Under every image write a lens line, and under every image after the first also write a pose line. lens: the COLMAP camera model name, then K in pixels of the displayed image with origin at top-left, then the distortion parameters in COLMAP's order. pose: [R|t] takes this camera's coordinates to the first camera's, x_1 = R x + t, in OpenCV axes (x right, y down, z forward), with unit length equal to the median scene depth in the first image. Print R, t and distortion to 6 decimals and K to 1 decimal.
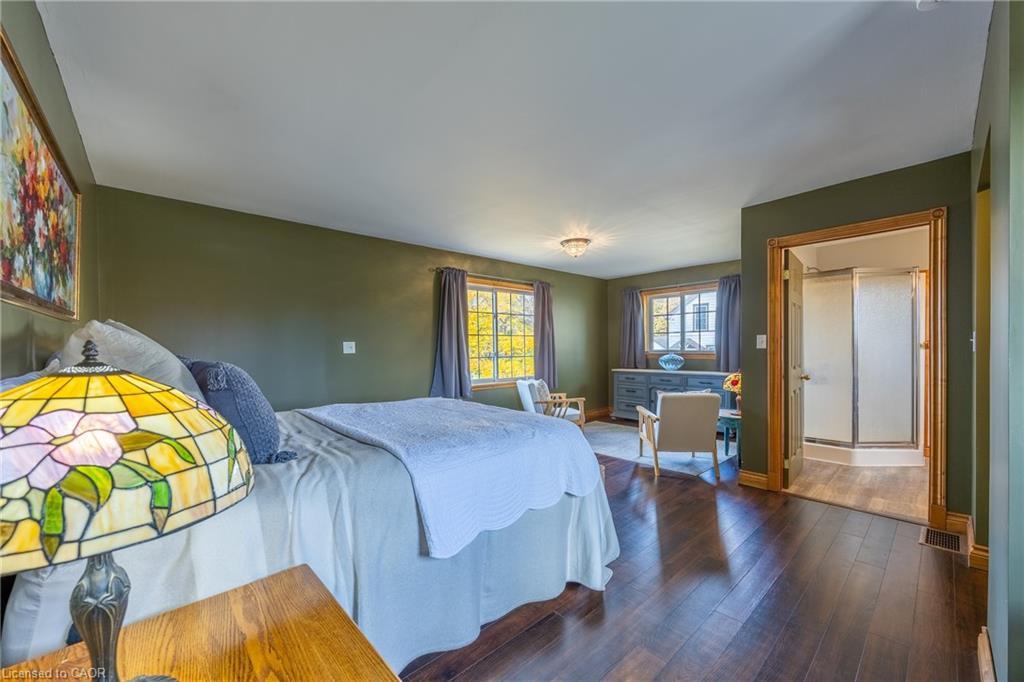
lens RADIAL K [[397.1, 0, 514.8], [0, 397.1, 353.6], [0, 0, 1]] dist [-0.000712, -0.000074]
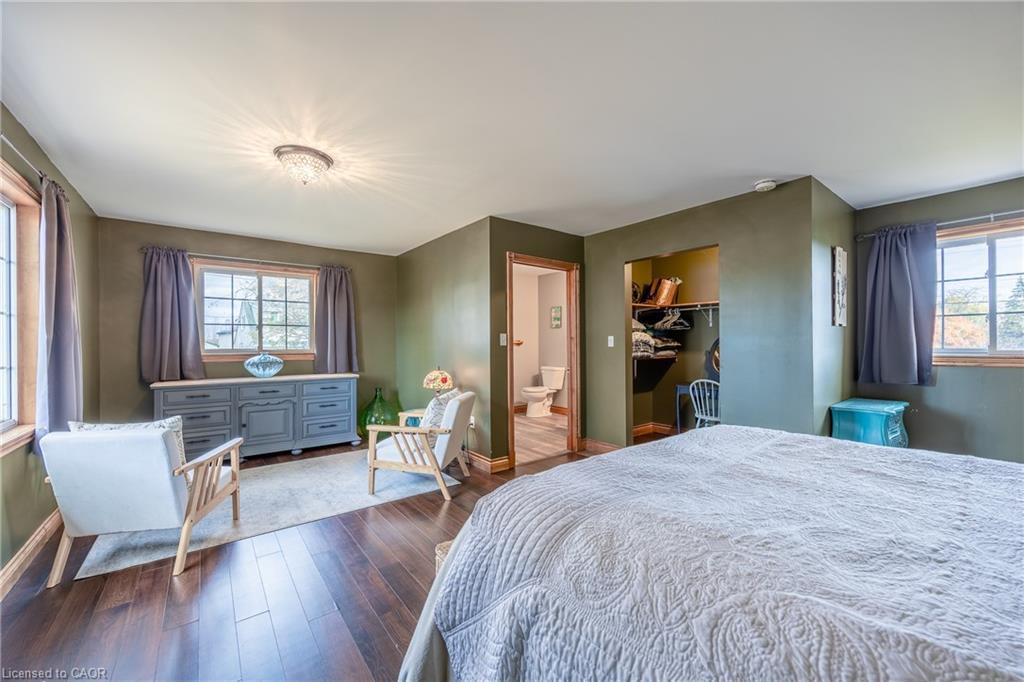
lens RADIAL K [[394.1, 0, 507.3], [0, 394.1, 345.9], [0, 0, 1]] dist [-0.001481, -0.000287]
pose [[0.087281, 0.004141, 0.996175, -0.375698], [0.016210, 0.999853, -0.005576, -0.004665], [-0.996052, 0.016635, 0.087201, 0.668291]]
